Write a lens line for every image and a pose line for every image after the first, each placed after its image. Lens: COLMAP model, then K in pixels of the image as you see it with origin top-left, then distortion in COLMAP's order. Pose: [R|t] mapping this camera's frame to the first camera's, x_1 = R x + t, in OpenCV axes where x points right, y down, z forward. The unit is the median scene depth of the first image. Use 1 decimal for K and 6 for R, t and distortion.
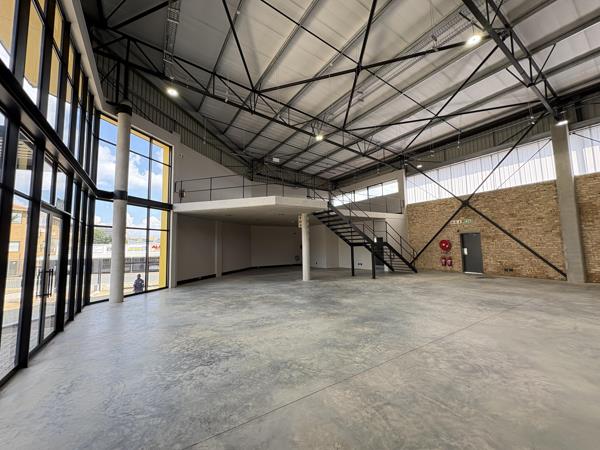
lens RADIAL K [[240.1, 0, 298.8], [0, 240.1, 226.5], [0, 0, 1]] dist [0.002018, 0.000048]
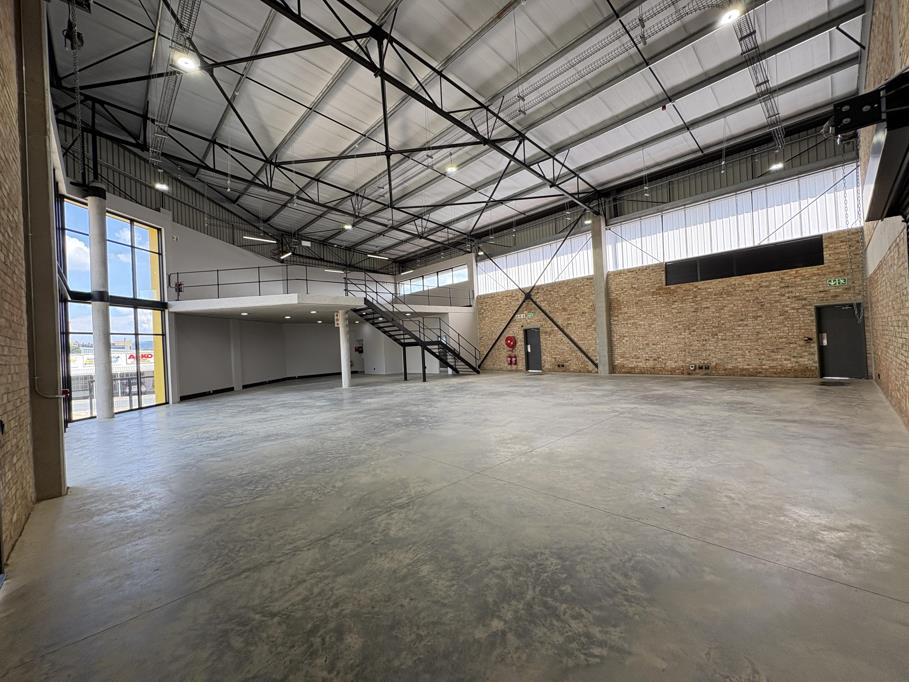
lens RADIAL K [[363.7, 0, 451.8], [0, 363.7, 343.1], [0, 0, 1]] dist [0.002018, 0.000048]
pose [[0.981821, -0.029199, 0.187548, 0.186285], [0.015712, 0.997208, 0.073002, -0.029655], [-0.189156, -0.068728, 0.979539, -0.403592]]
